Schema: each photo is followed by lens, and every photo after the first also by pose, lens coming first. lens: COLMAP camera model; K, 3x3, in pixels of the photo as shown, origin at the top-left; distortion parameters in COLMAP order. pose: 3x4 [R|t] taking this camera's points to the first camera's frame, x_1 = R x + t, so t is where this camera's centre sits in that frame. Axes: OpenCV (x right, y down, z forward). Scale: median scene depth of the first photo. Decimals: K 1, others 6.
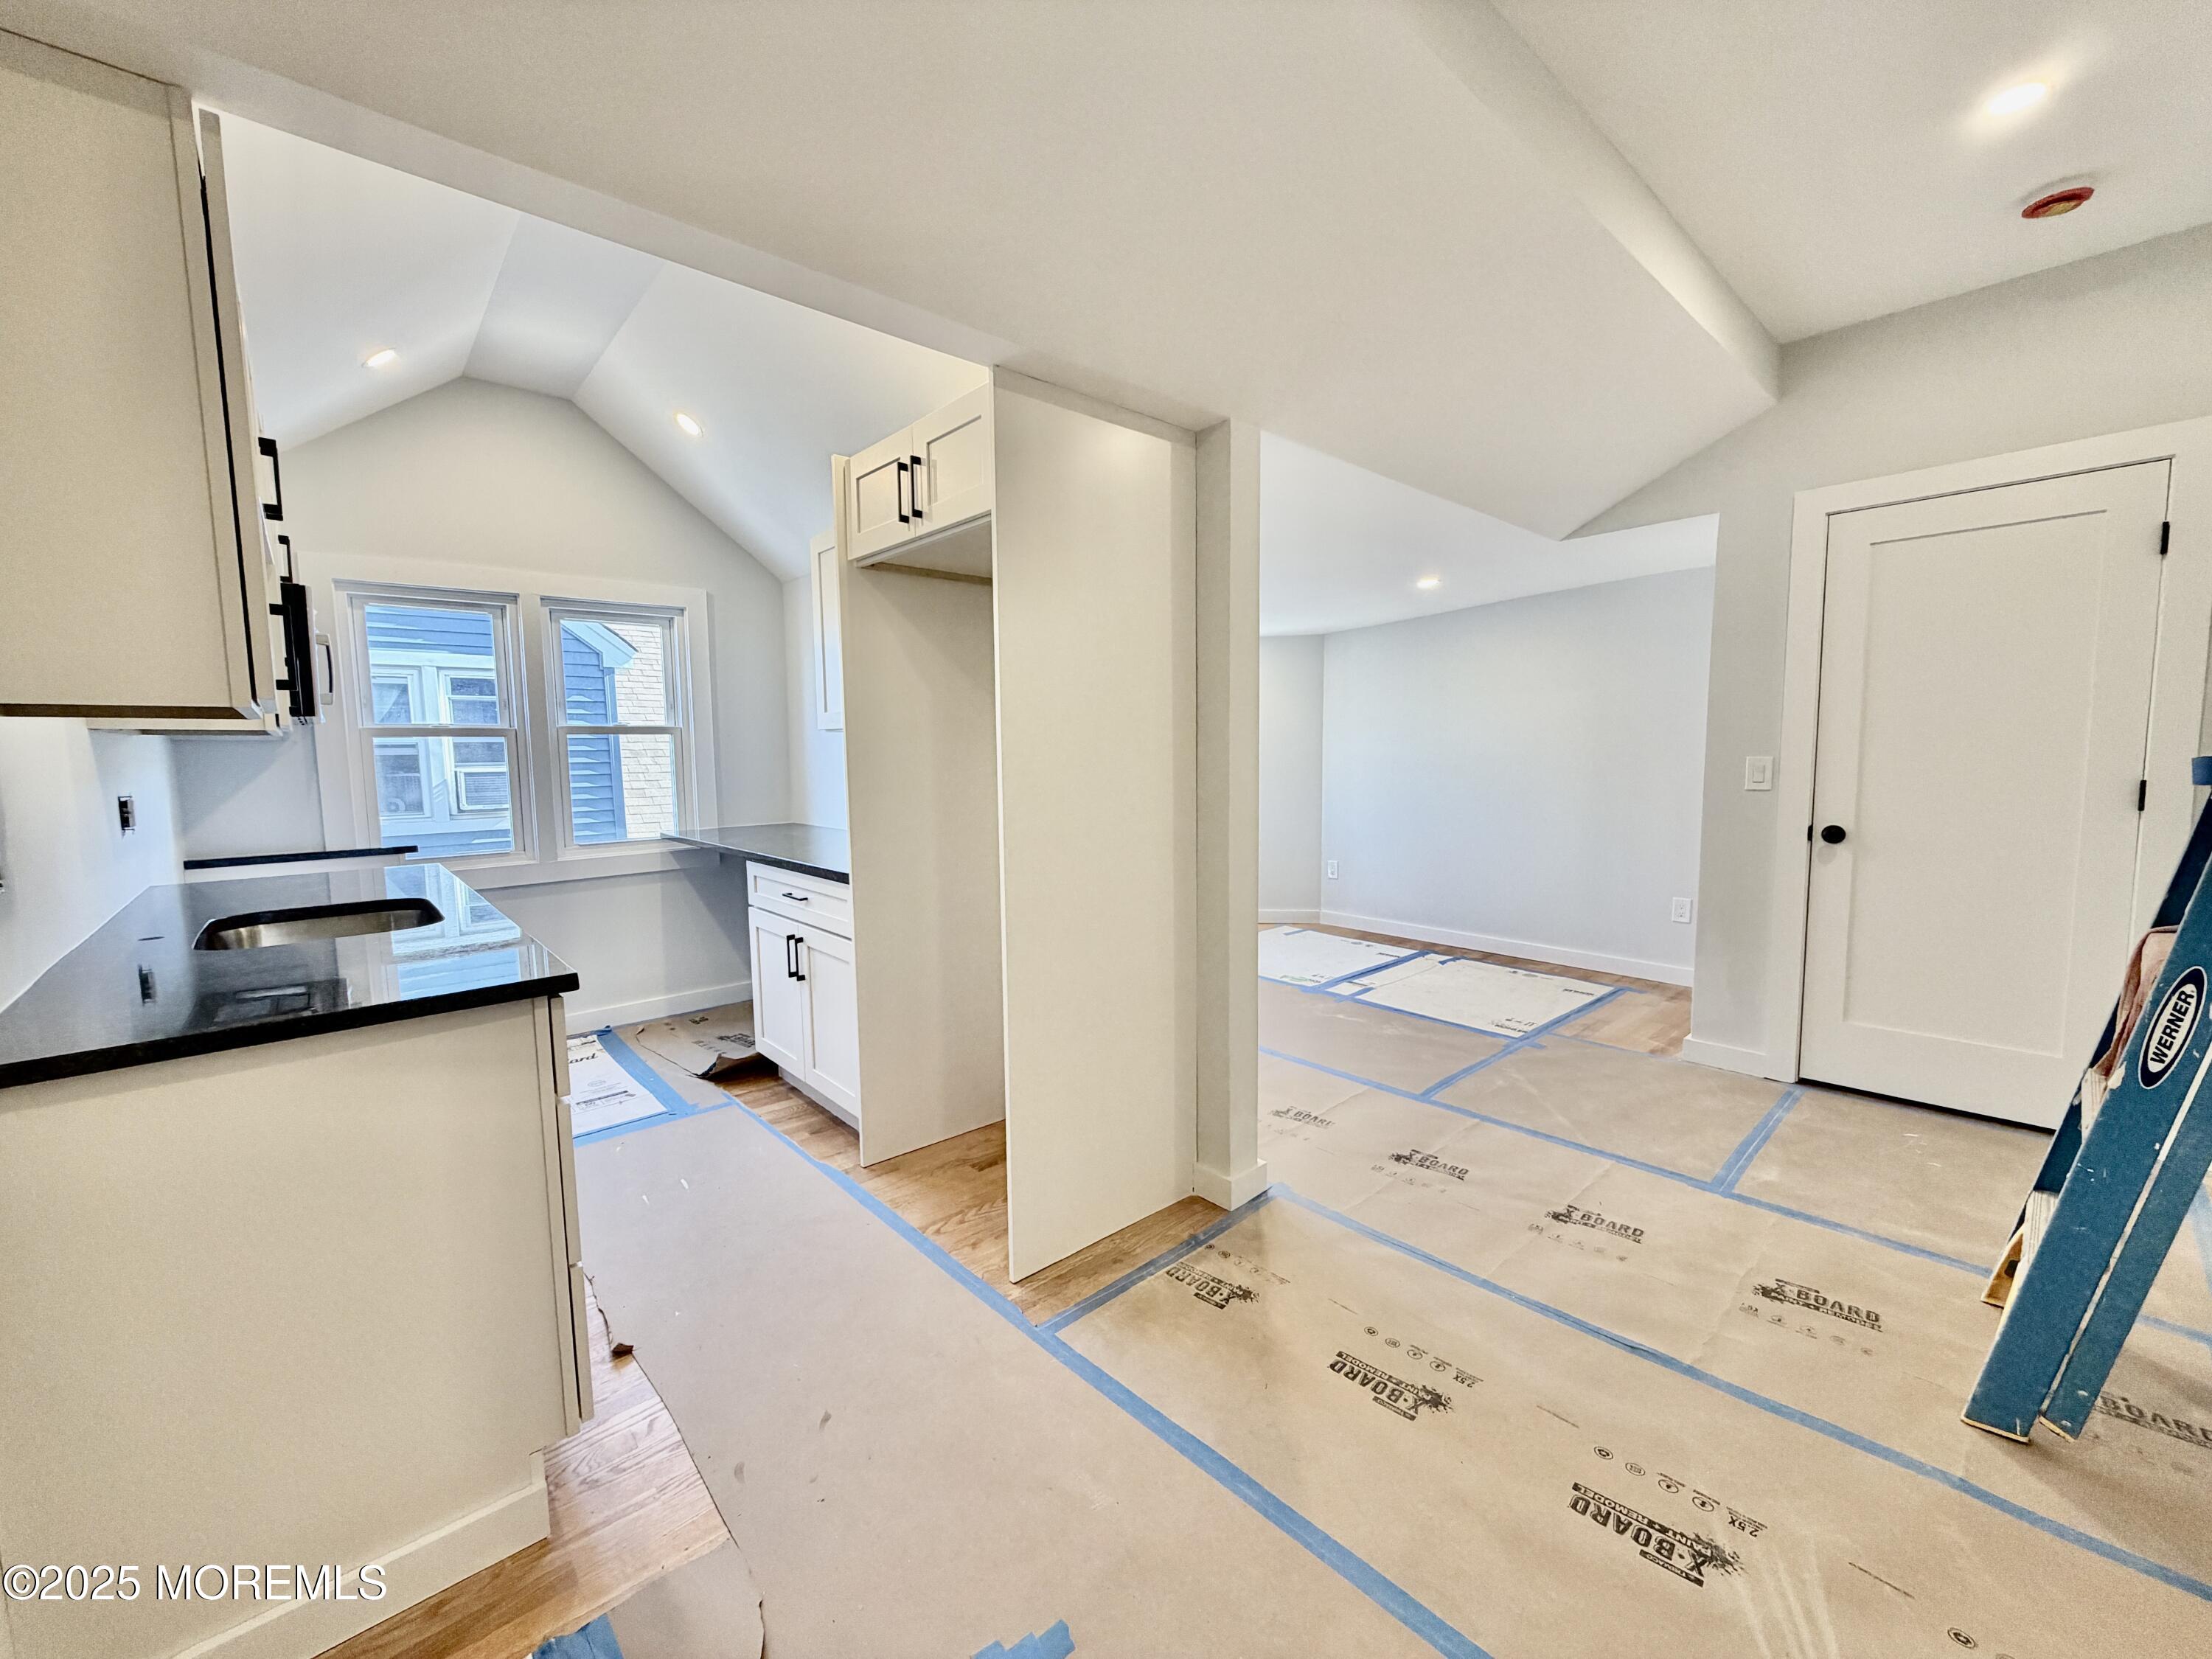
lens RADIAL K [[877.2, 0, 1096.8], [0, 877.2, 832.1], [0, 0, 1]] dist [0.002152, -0.000296]
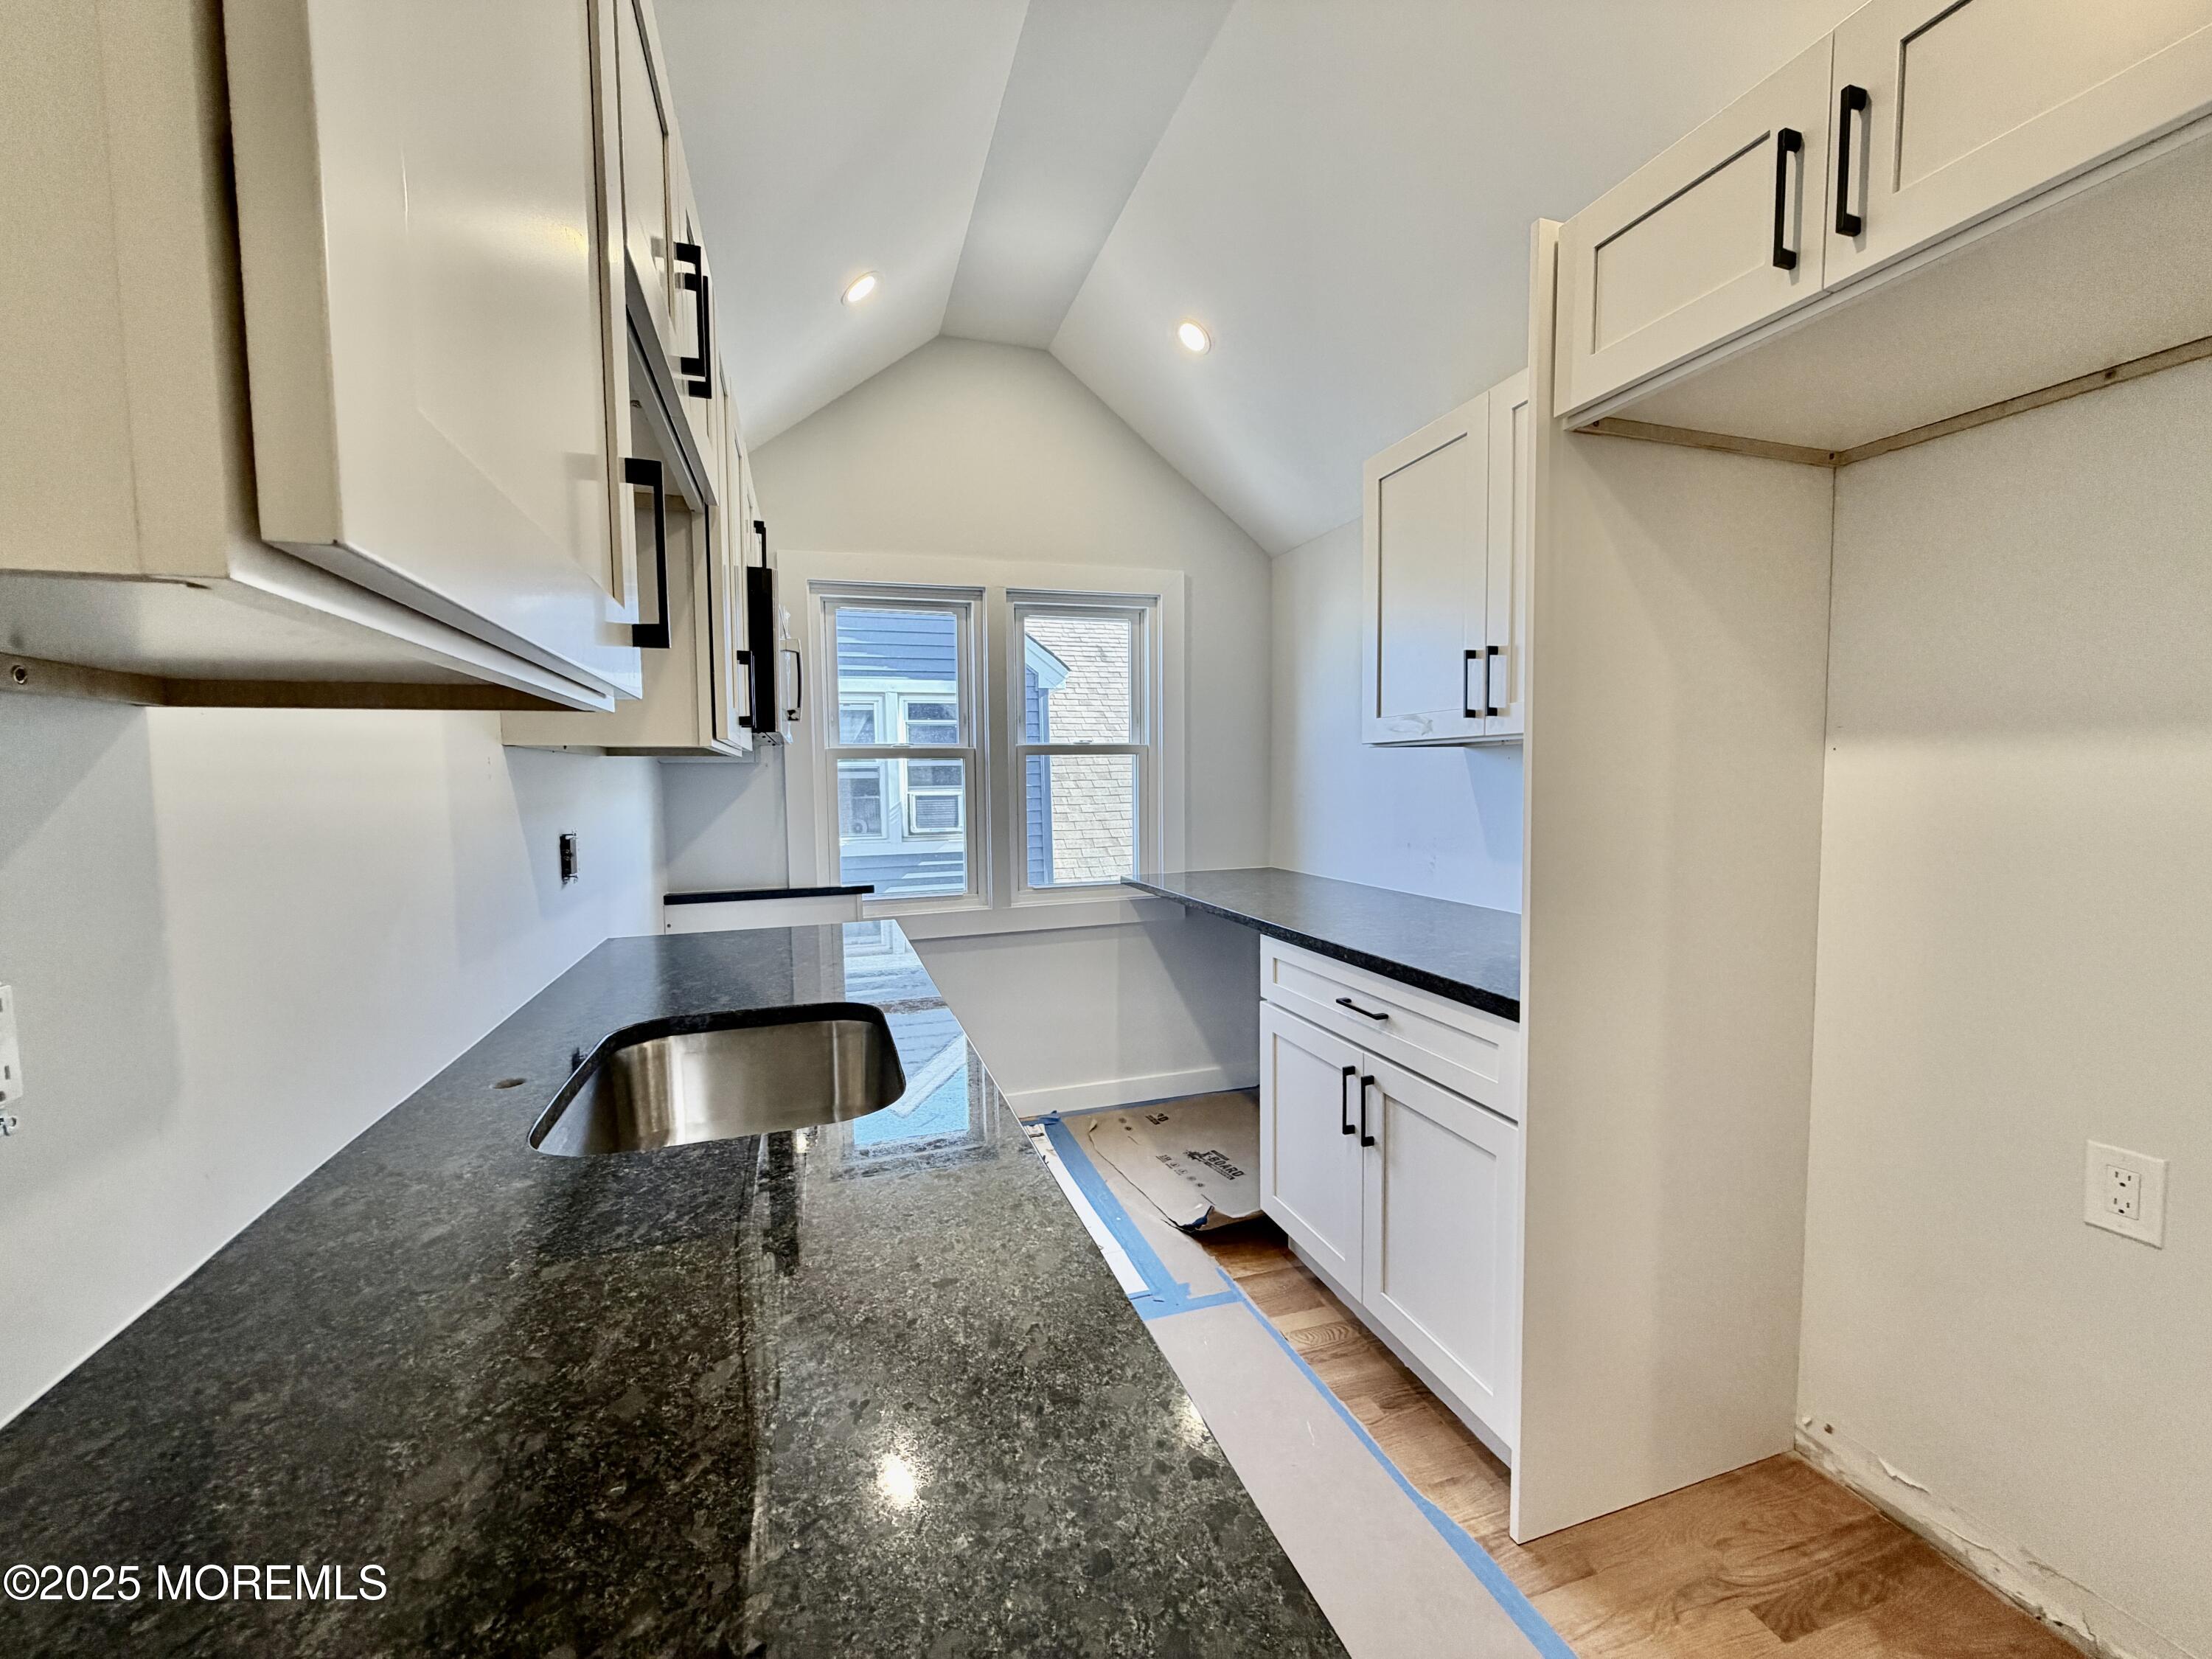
lens RADIAL K [[877.2, 0, 1096.8], [0, 877.2, 832.1], [0, 0, 1]] dist [0.002152, -0.000296]
pose [[0.915608, 0.026100, -0.401224, -0.233760], [-0.036465, 0.999169, -0.018218, -0.029034], [0.400415, 0.031311, 0.915799, 0.303602]]
